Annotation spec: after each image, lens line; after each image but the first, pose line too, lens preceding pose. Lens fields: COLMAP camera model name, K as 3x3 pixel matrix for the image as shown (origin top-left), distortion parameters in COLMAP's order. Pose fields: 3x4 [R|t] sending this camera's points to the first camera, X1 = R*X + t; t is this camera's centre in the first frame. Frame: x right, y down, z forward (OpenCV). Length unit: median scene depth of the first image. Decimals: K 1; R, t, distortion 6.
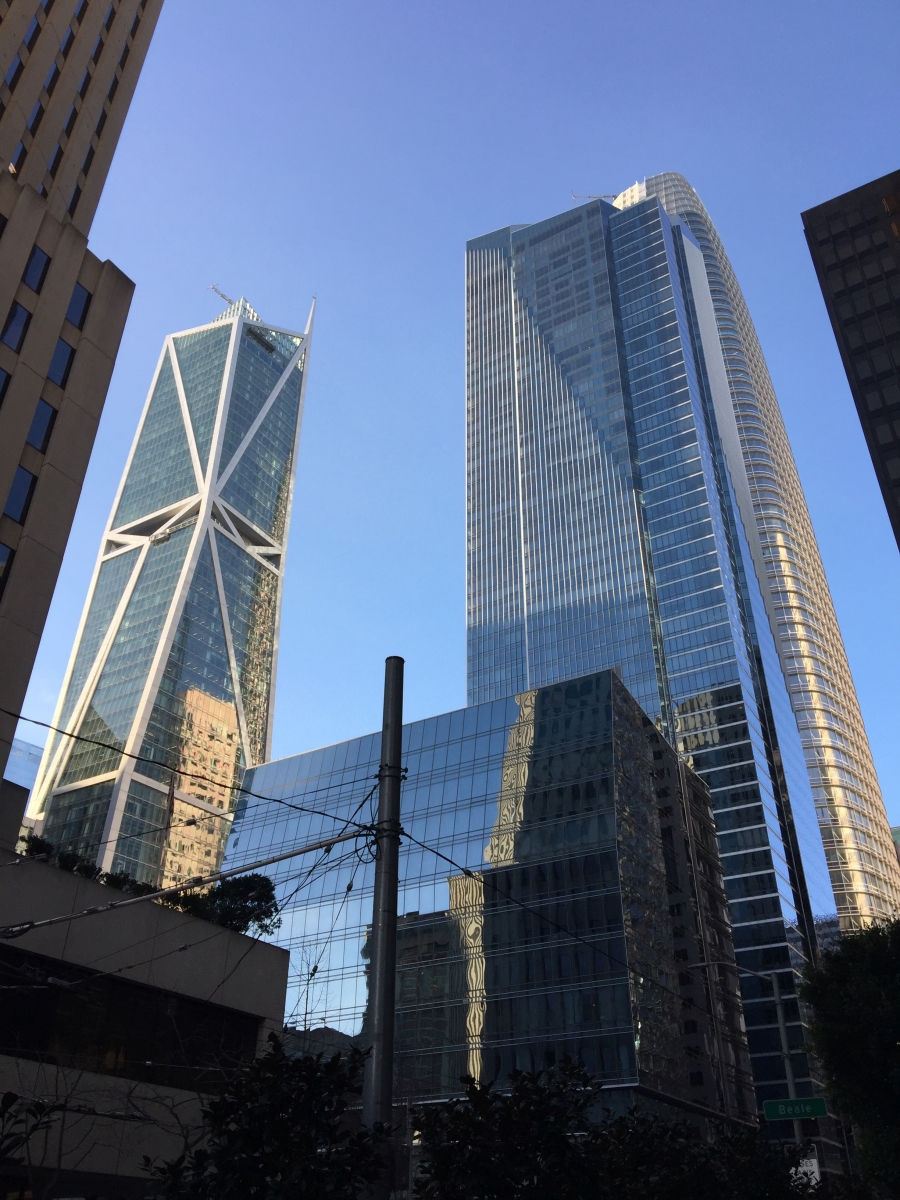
lens RADIAL K [[1008.7, 0, 450.8], [0, 1008.7, 600.6], [0, 0, 1]] dist [0.055977, -0.032175]
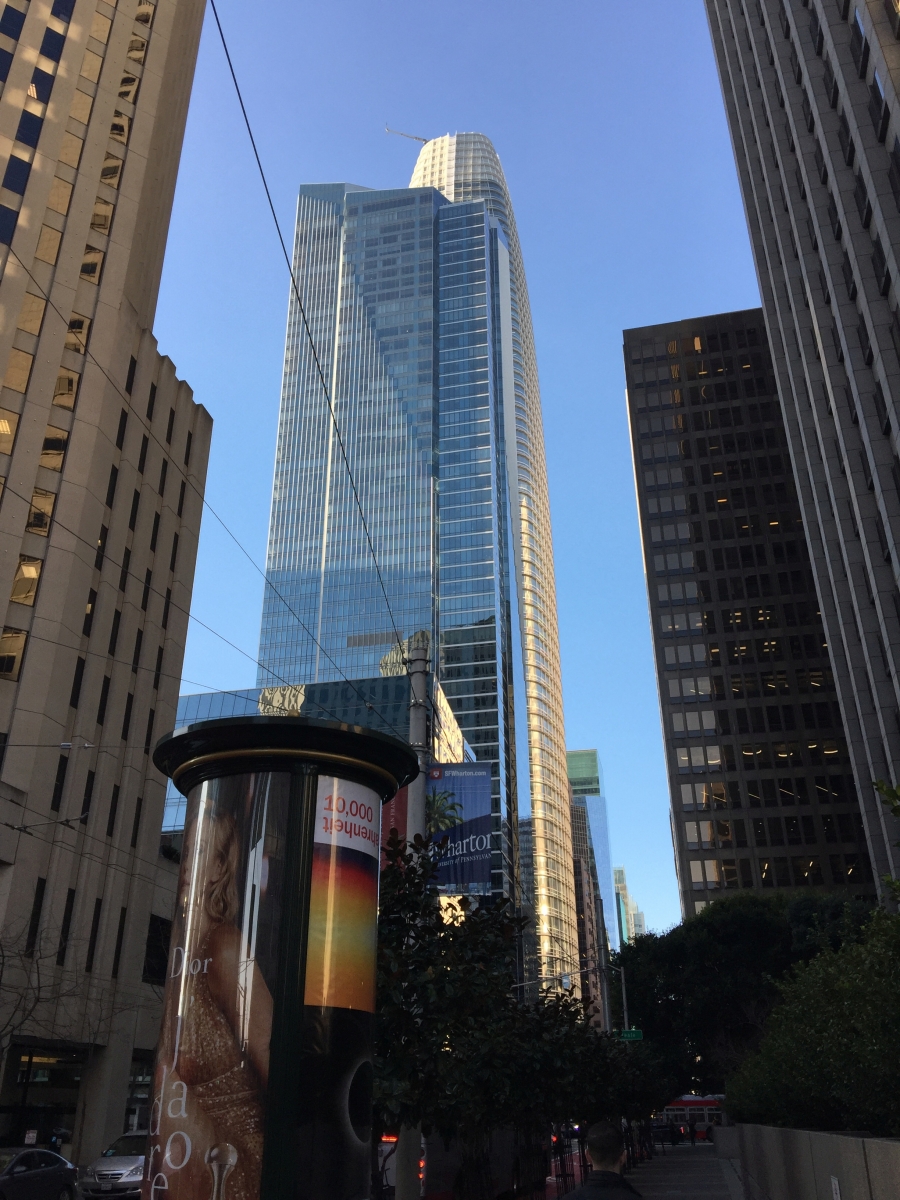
lens RADIAL K [[1008.7, 0, 449.8], [0, 1008.7, 598.2], [0, 0, 1]] dist [0.055977, -0.032175]
pose [[0.945758, 0.138944, 0.293659, -0.109186], [-0.171927, 0.981032, 0.089537, -0.073728], [-0.275648, -0.135168, 0.951708, -0.112075]]
